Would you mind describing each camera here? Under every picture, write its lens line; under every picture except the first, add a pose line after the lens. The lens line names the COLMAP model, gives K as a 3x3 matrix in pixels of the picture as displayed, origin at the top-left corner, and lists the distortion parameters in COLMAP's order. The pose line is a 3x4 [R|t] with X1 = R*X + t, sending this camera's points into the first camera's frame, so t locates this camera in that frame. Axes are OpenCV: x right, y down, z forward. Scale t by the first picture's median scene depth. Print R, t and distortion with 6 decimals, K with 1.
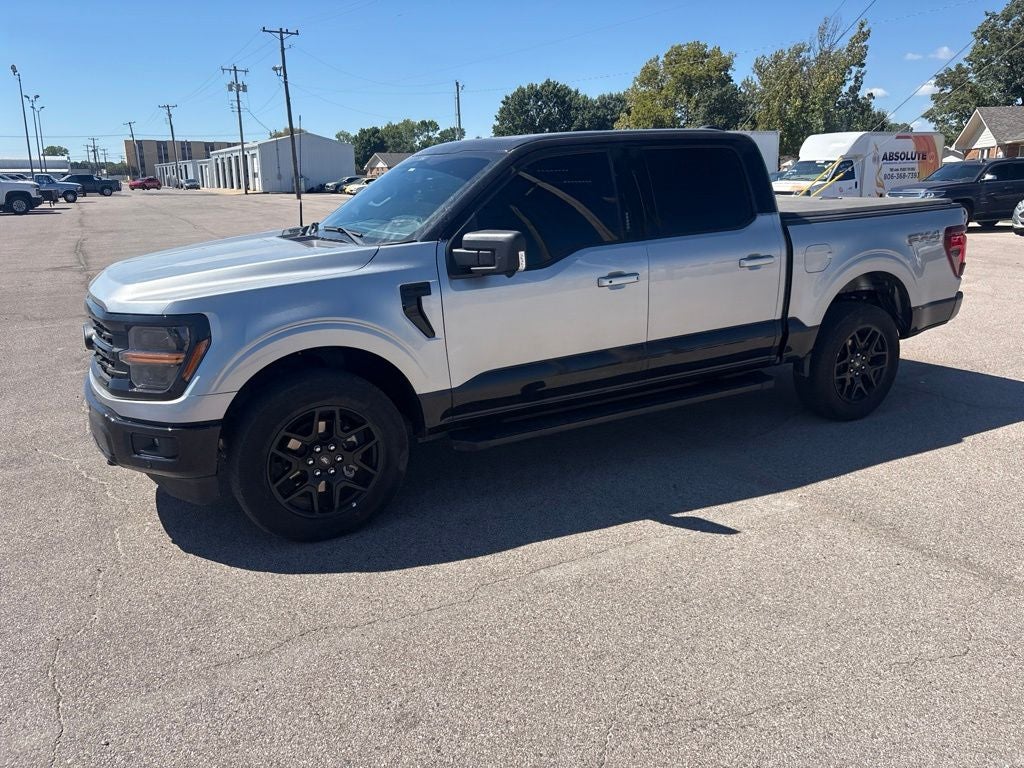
lens RADIAL K [[772.1, 0, 508.9], [0, 772.1, 373.8], [0, 0, 1]] dist [0.046091, -0.046642]
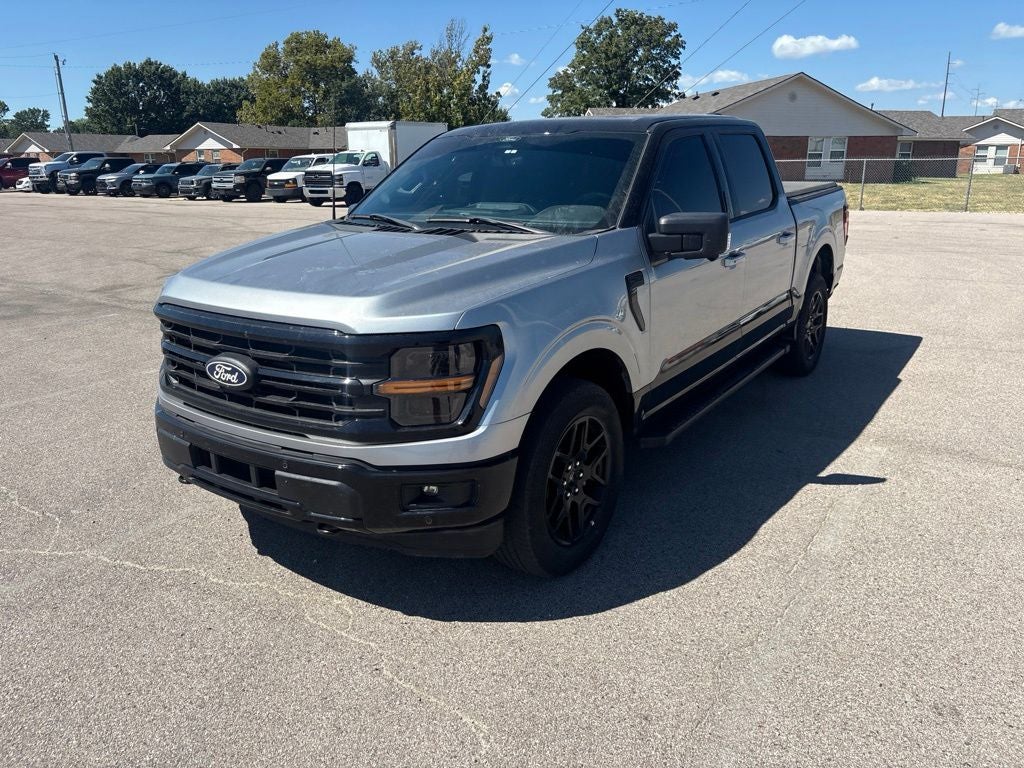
lens RADIAL K [[775.1, 0, 511.0], [0, 775.1, 371.7], [0, 0, 1]] dist [0.038195, -0.037556]
pose [[0.891415, -0.115258, 0.438286, -0.154226], [0.112004, 0.993147, 0.033372, -0.010840], [-0.439129, 0.019342, 0.898216, 0.054165]]
